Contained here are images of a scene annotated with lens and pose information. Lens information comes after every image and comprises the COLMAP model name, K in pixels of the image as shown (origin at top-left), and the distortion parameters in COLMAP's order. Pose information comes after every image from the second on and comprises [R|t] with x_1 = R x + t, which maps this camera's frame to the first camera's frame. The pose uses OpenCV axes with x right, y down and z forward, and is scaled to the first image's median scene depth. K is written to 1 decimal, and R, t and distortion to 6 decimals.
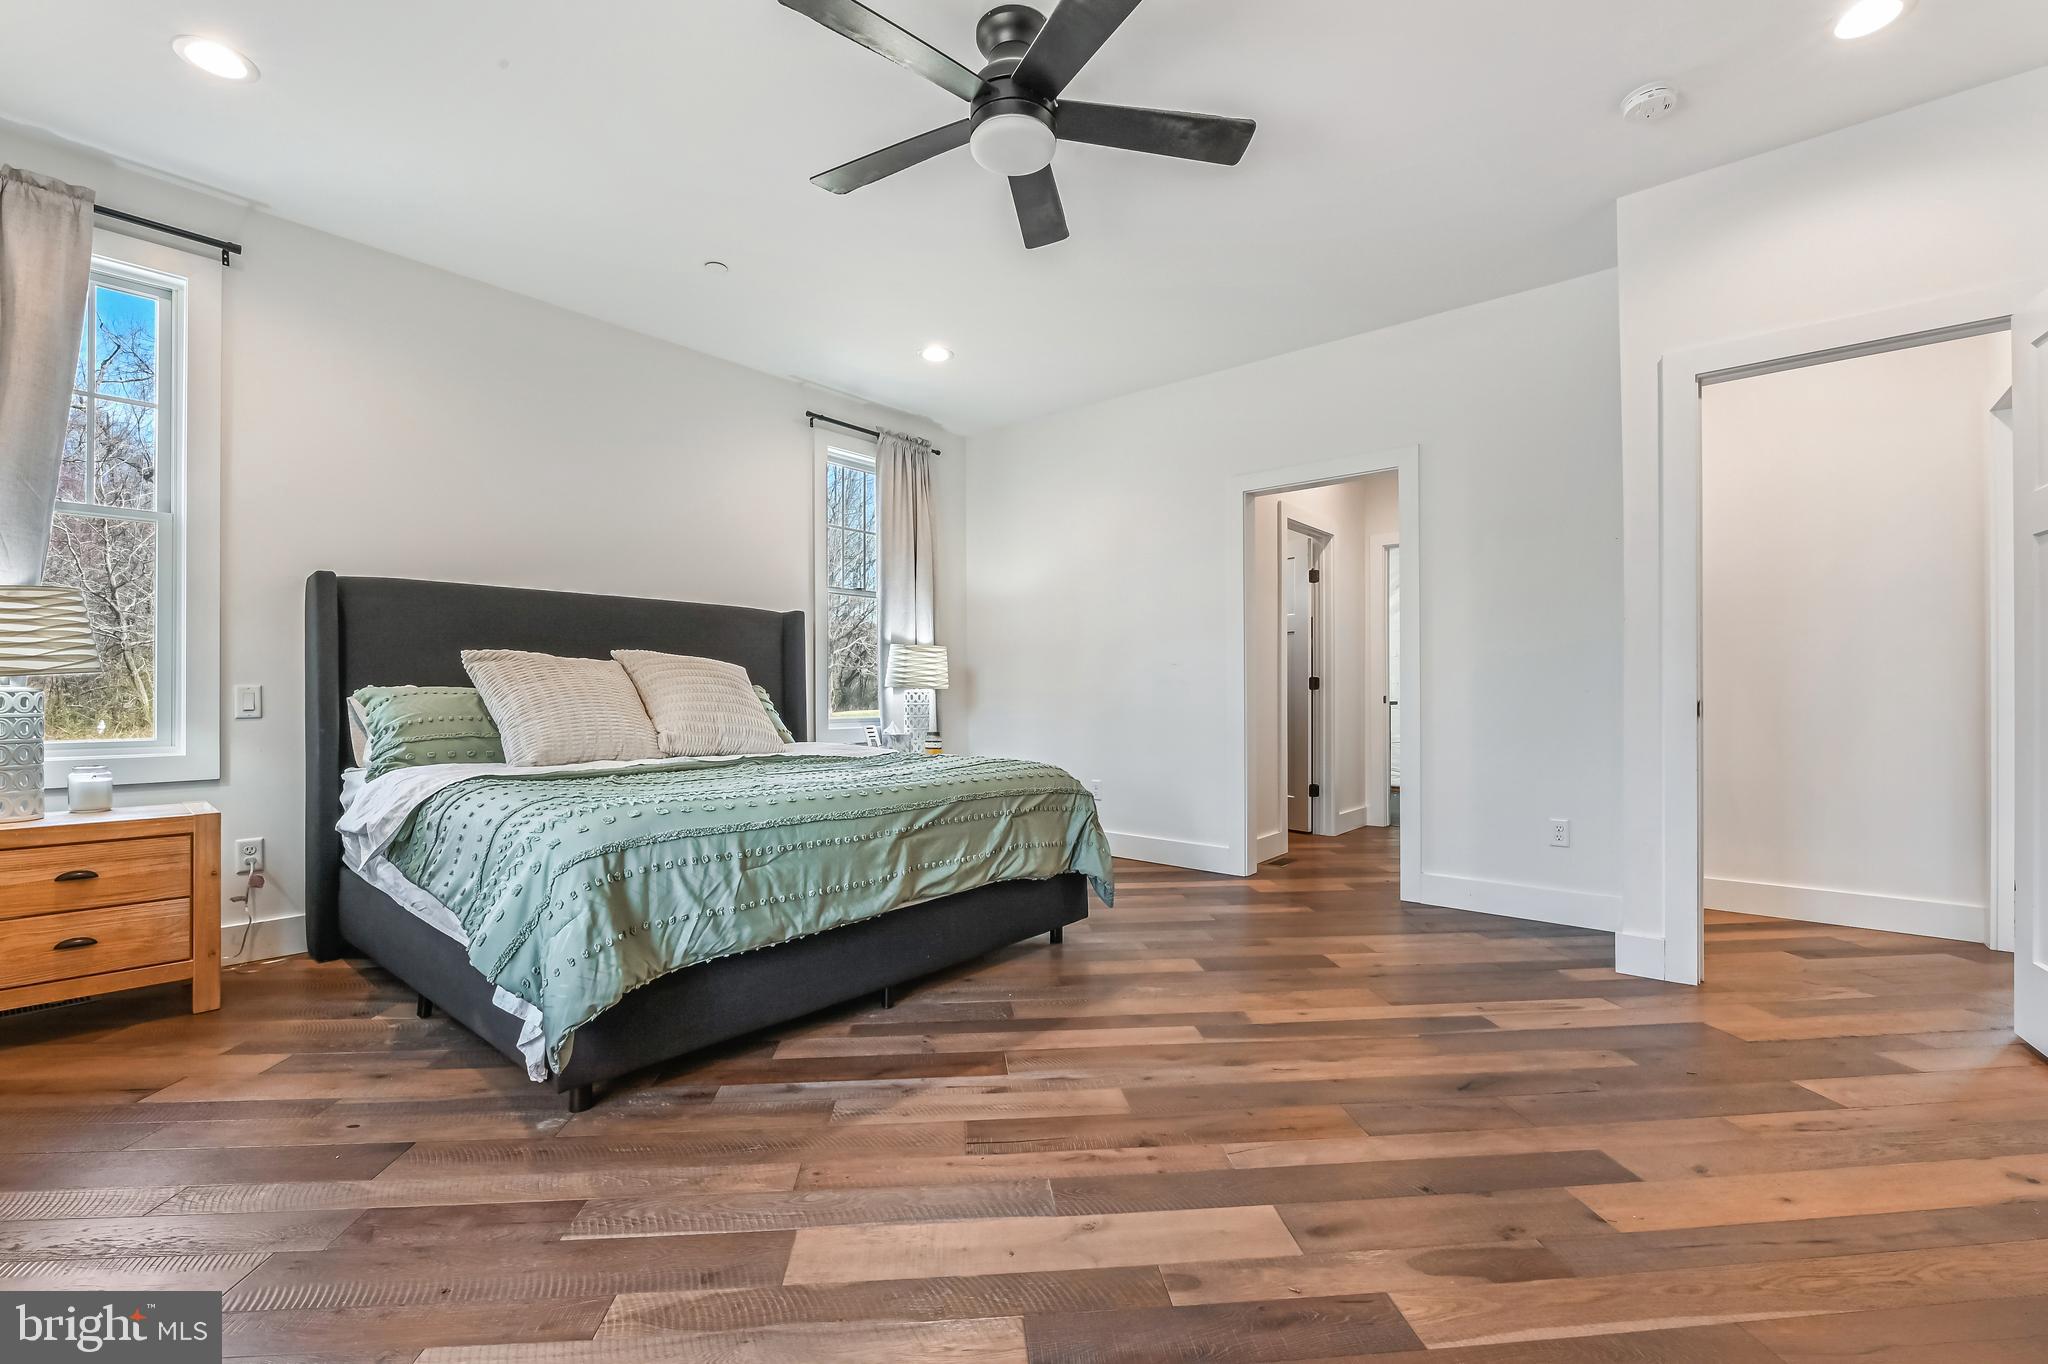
lens RADIAL K [[837.3, 0, 1024.0], [0, 837.3, 682.0], [0, 0, 1]] dist [0.023054, 0.000052]
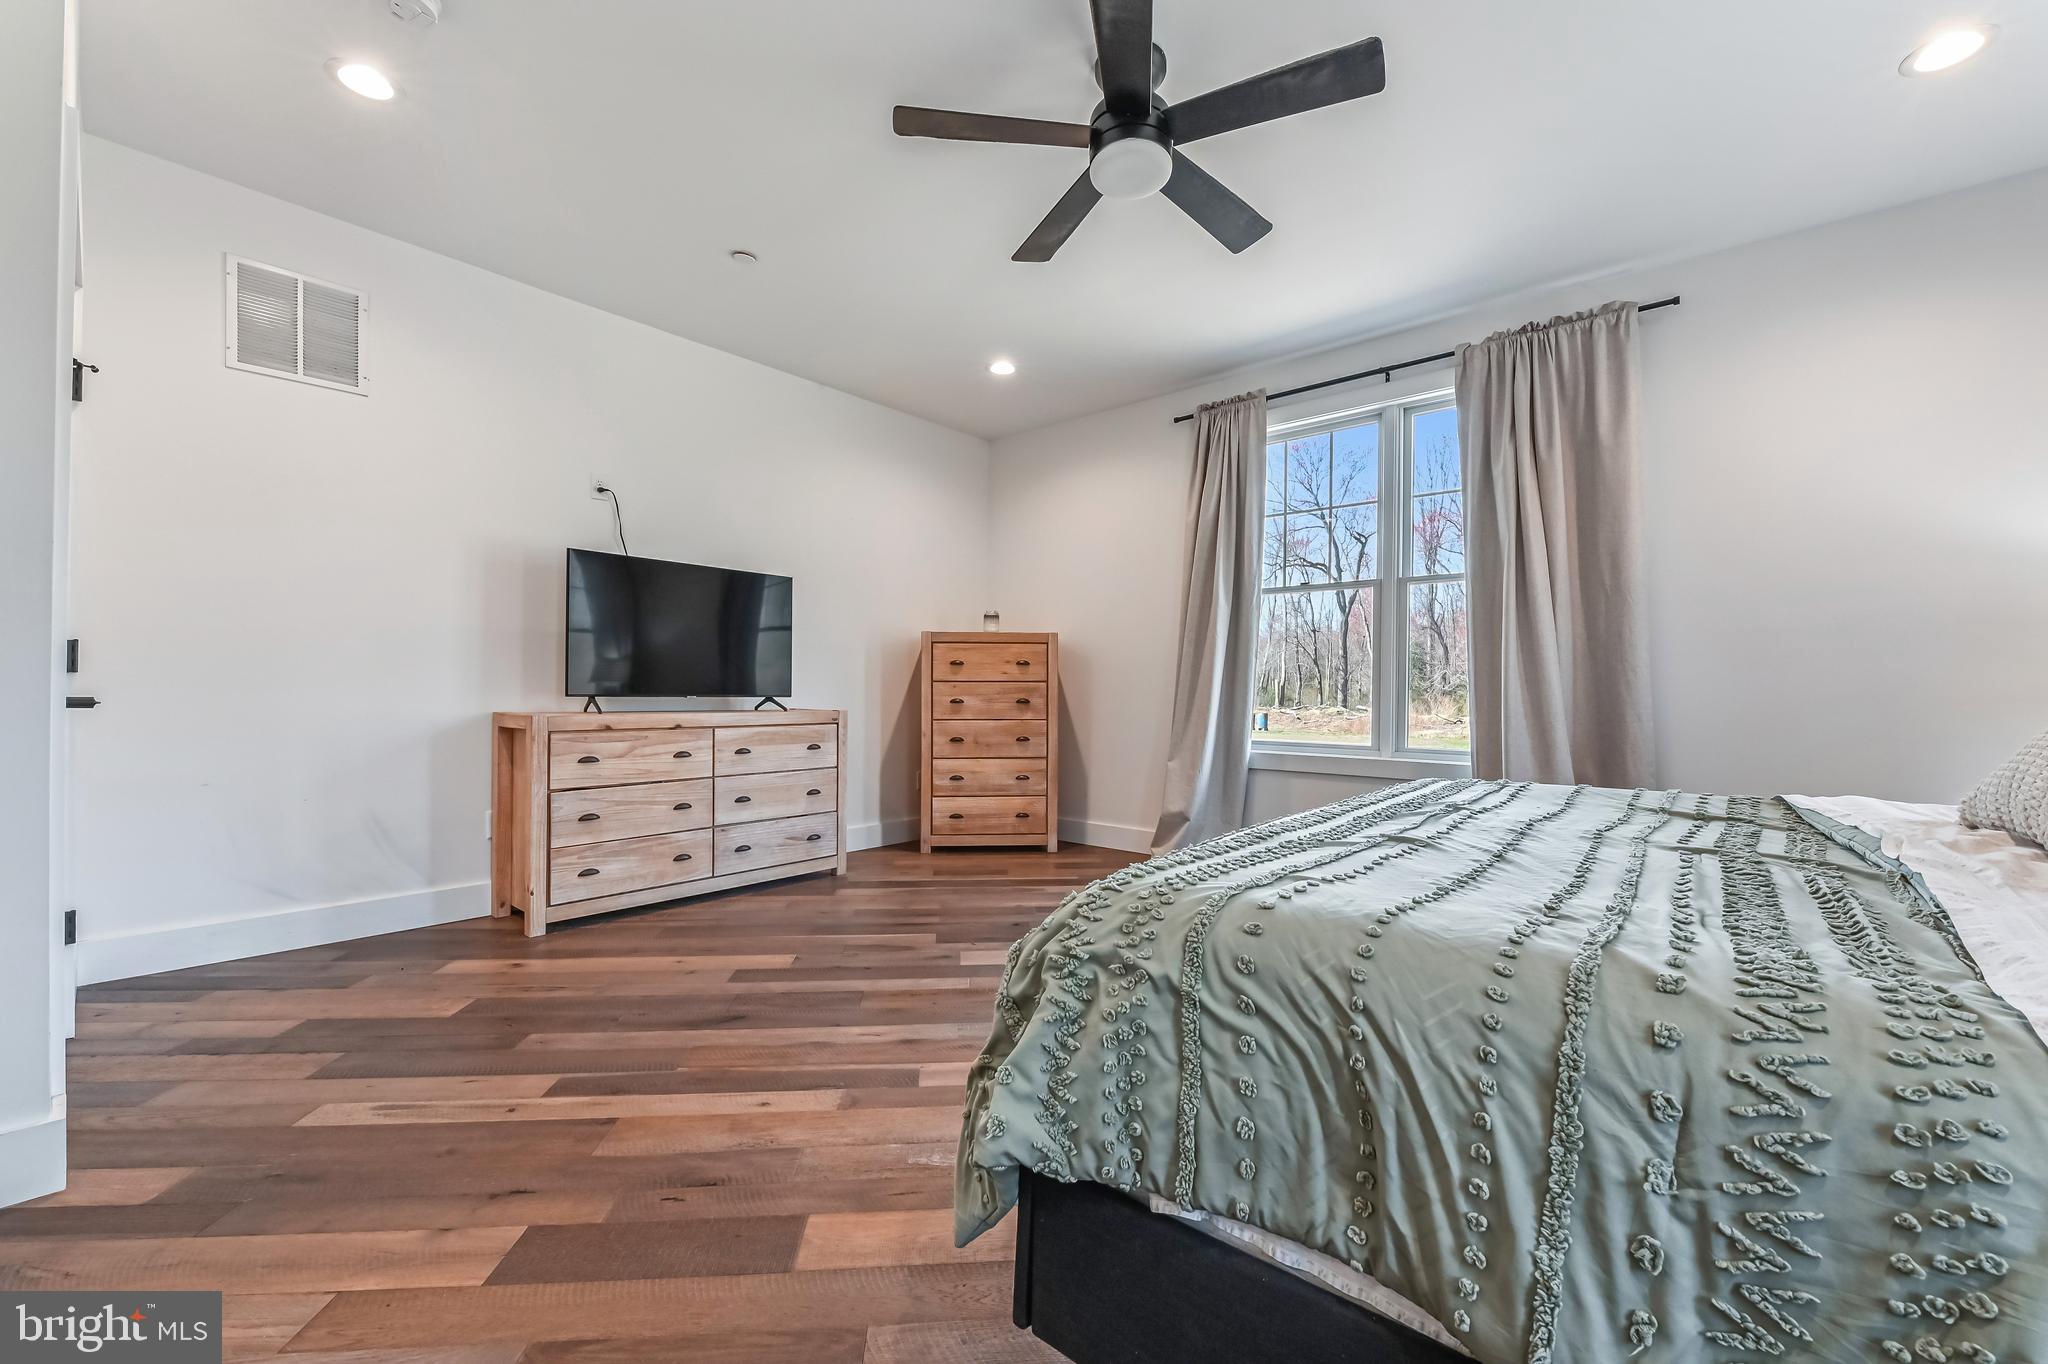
lens RADIAL K [[820.0, 0, 1024.0], [0, 820.0, 682.0], [0, 0, 1]] dist [0.004422, 0.000173]
pose [[-0.999977, -0.004474, 0.005018, 0.107016], [-0.004574, 0.999788, -0.020068, 0.031049], [-0.004927, -0.020090, -0.999786, 1.968145]]
